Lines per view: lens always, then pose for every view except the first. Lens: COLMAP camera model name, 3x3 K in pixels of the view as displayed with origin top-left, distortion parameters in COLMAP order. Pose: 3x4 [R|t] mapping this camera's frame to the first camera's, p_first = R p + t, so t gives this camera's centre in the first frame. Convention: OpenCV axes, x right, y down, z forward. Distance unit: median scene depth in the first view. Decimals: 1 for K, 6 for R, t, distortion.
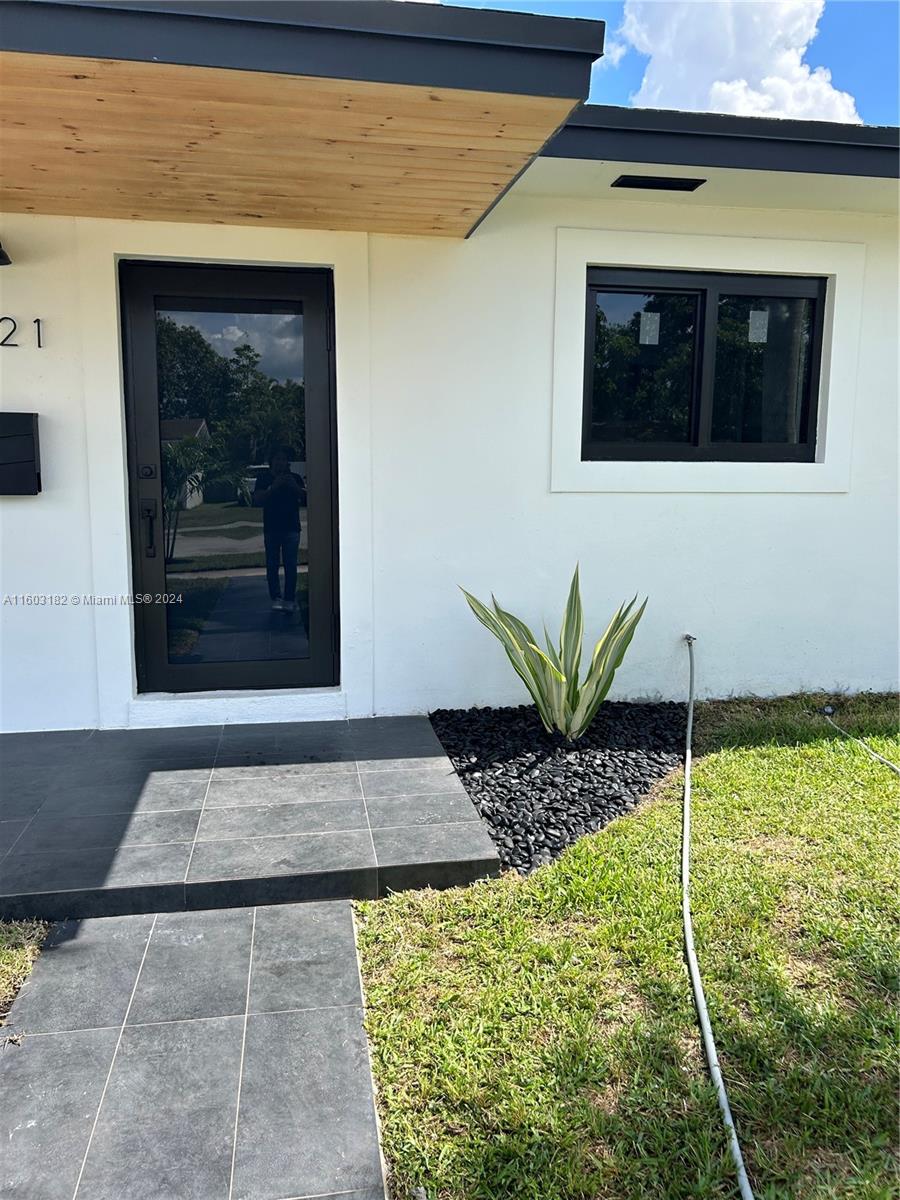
lens RADIAL K [[923.9, 0, 464.1], [0, 923.9, 606.4], [0, 0, 1]] dist [0.093885, -0.138985]
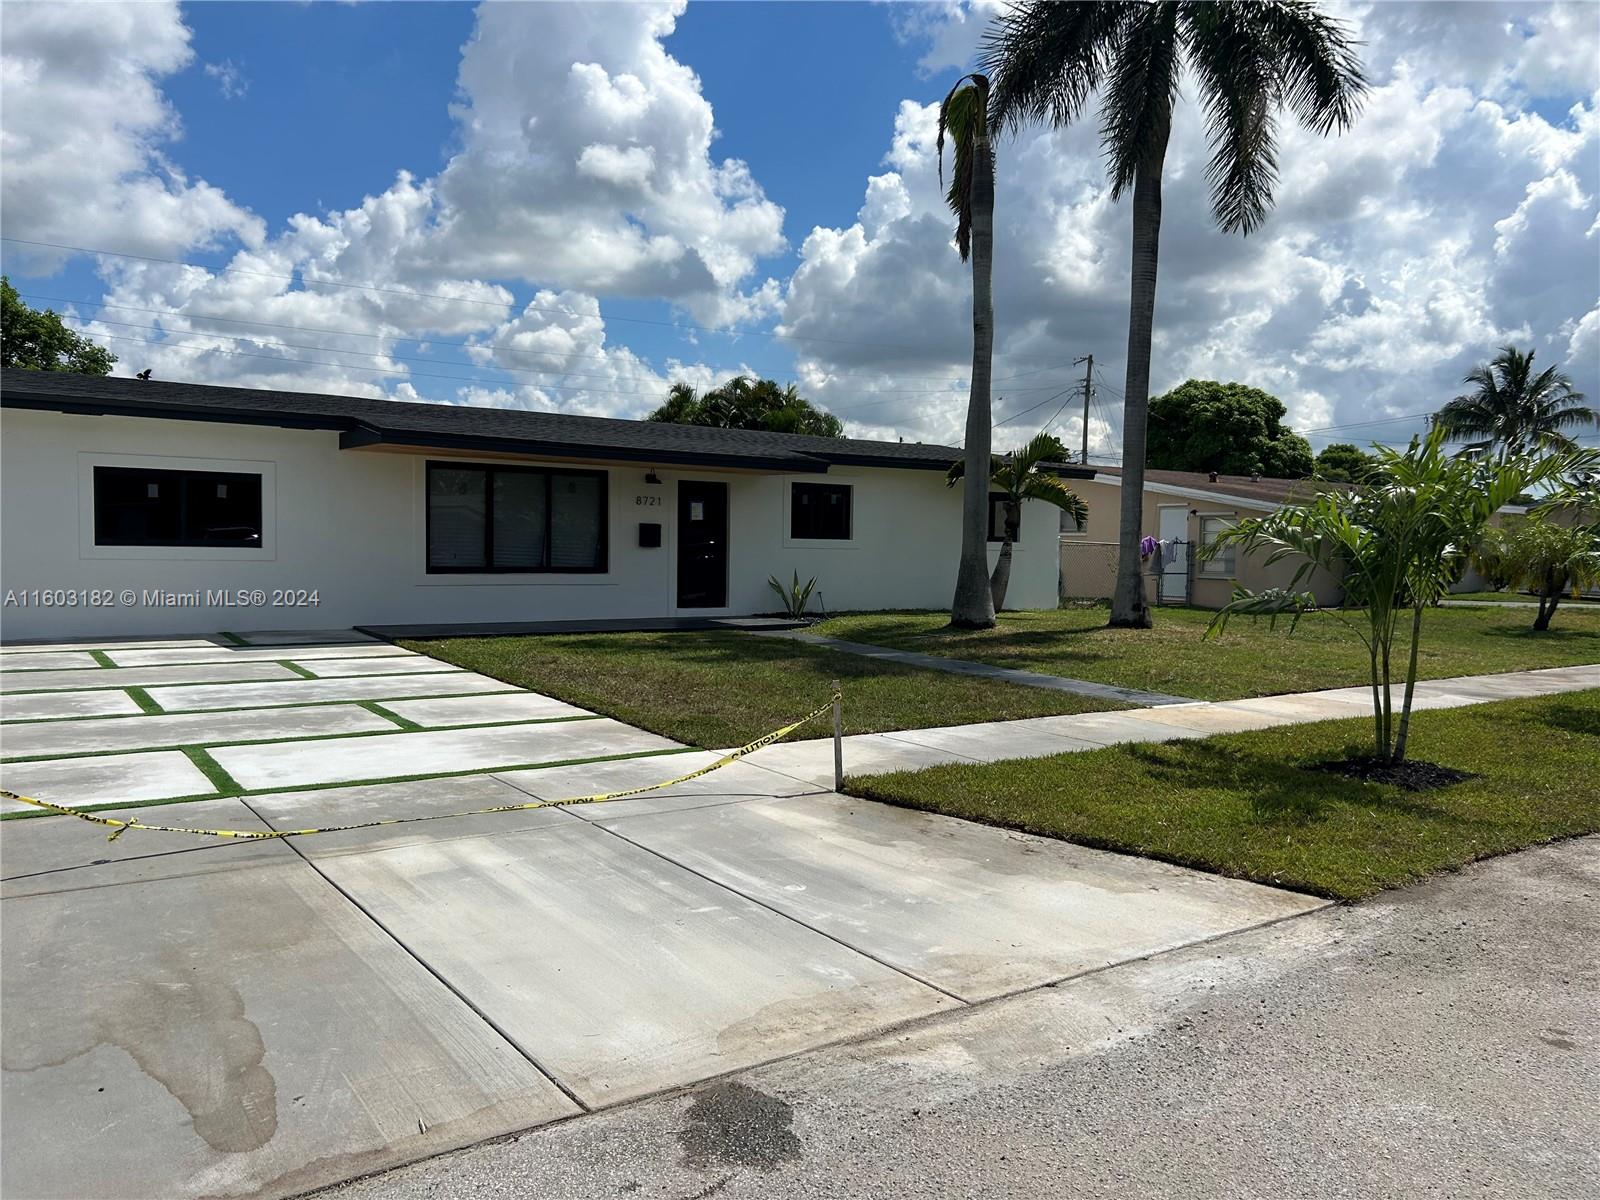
lens RADIAL K [[1231.9, 0, 800.0], [0, 1231.9, 600.0], [0, 0, 1]] dist [0.093885, -0.138985]
pose [[0.904729, -0.014169, 0.425751, -1.993948], [0.054592, 0.995062, -0.082894, 0.492086], [-0.422474, 0.098239, 0.901035, -3.408530]]
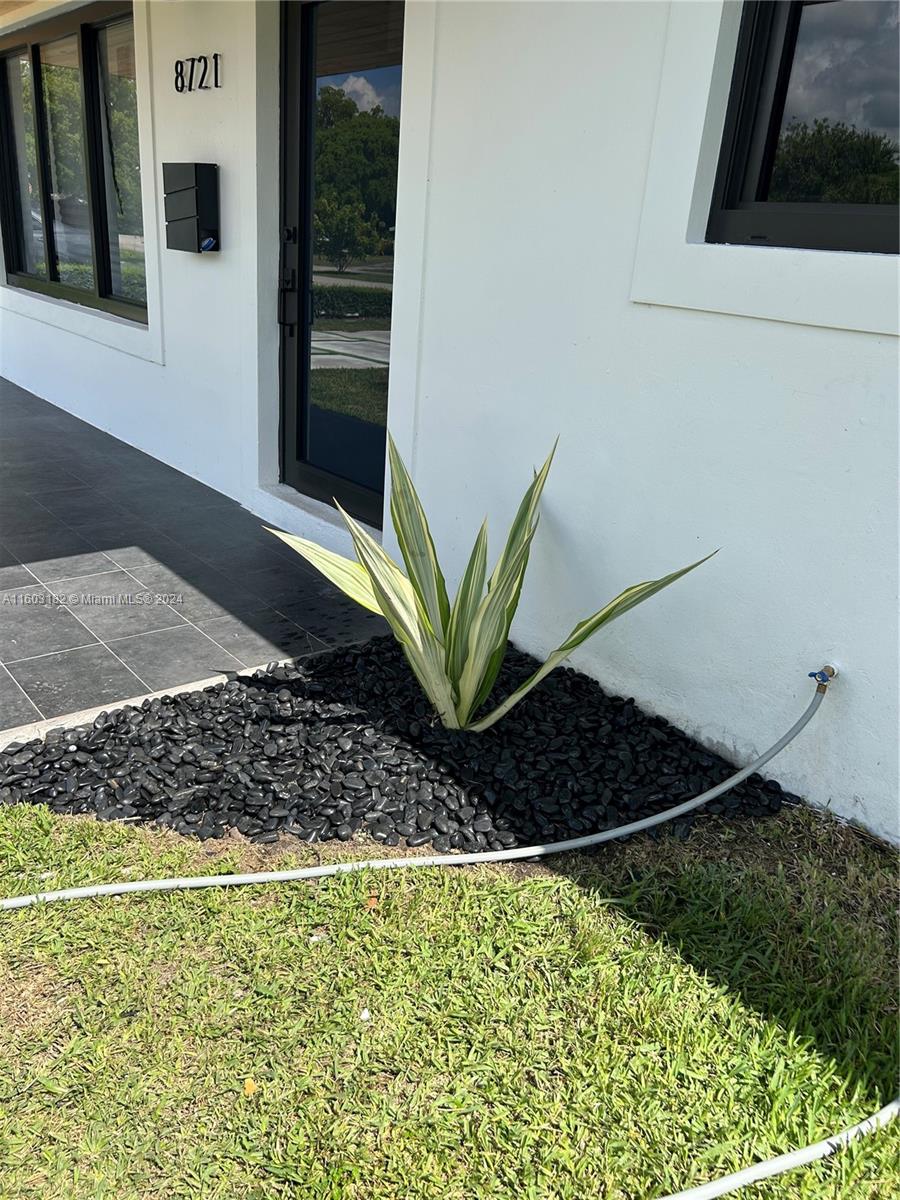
lens RADIAL K [[923.9, 0, 464.1], [0, 923.9, 606.4], [0, 0, 1]] dist [0.093885, -0.138985]
pose [[0.485259, 0.346532, -0.802770, 0.586307], [-0.205747, 0.937586, 0.280358, -0.099876], [0.849818, 0.029121, 0.526270, 0.709658]]
